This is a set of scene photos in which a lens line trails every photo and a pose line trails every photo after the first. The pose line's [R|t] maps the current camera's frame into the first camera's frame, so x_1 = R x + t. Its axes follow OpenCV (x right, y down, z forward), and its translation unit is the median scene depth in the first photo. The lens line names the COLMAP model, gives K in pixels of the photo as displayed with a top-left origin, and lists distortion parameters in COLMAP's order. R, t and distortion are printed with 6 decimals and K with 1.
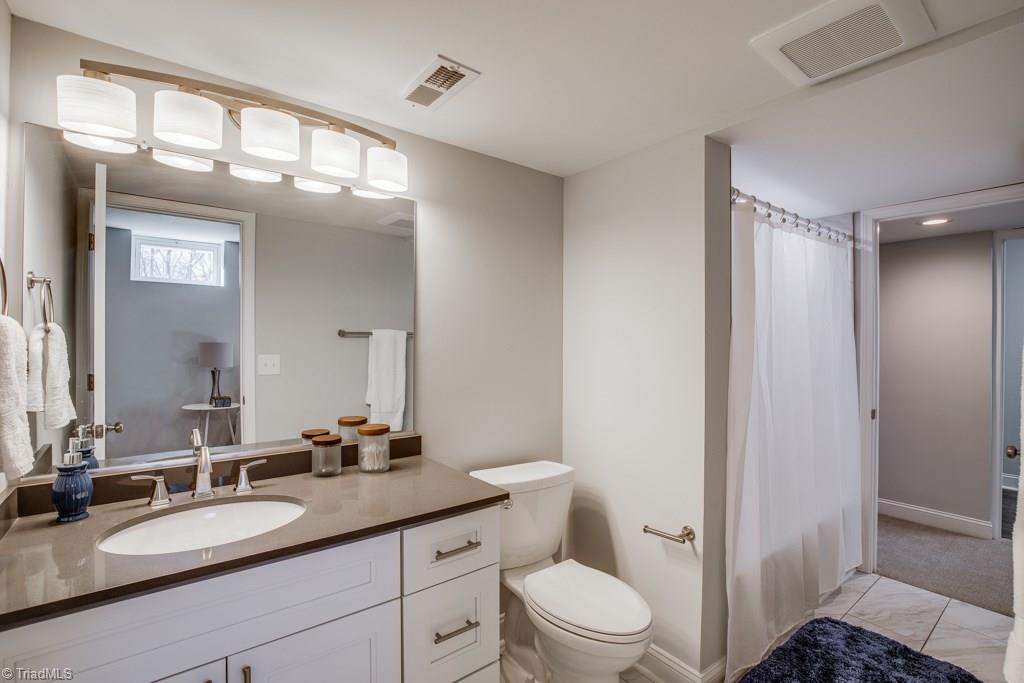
lens RADIAL K [[481.0, 0, 512.0], [0, 481.0, 341.5], [0, 0, 1]] dist [-0.004335, -0.000696]
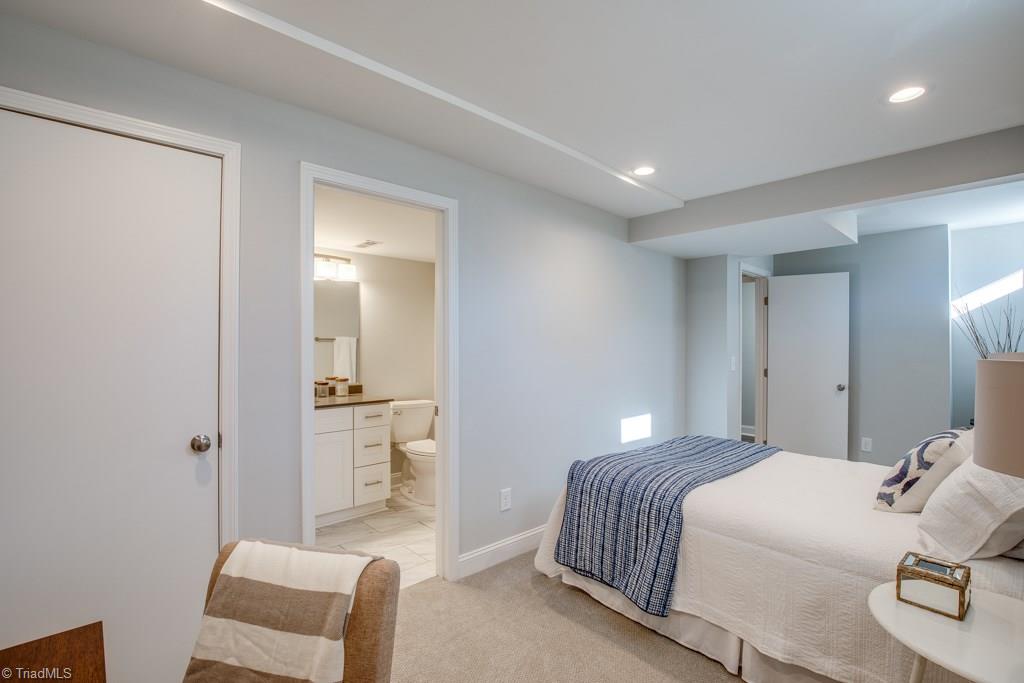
lens RADIAL K [[481.0, 0, 512.0], [0, 481.0, 341.5], [0, 0, 1]] dist [-0.004335, -0.000696]
pose [[0.995718, -0.003040, 0.092390, 0.333577], [0.003435, 0.999986, -0.004116, 0.001236], [-0.092376, 0.004415, 0.995714, -1.446347]]
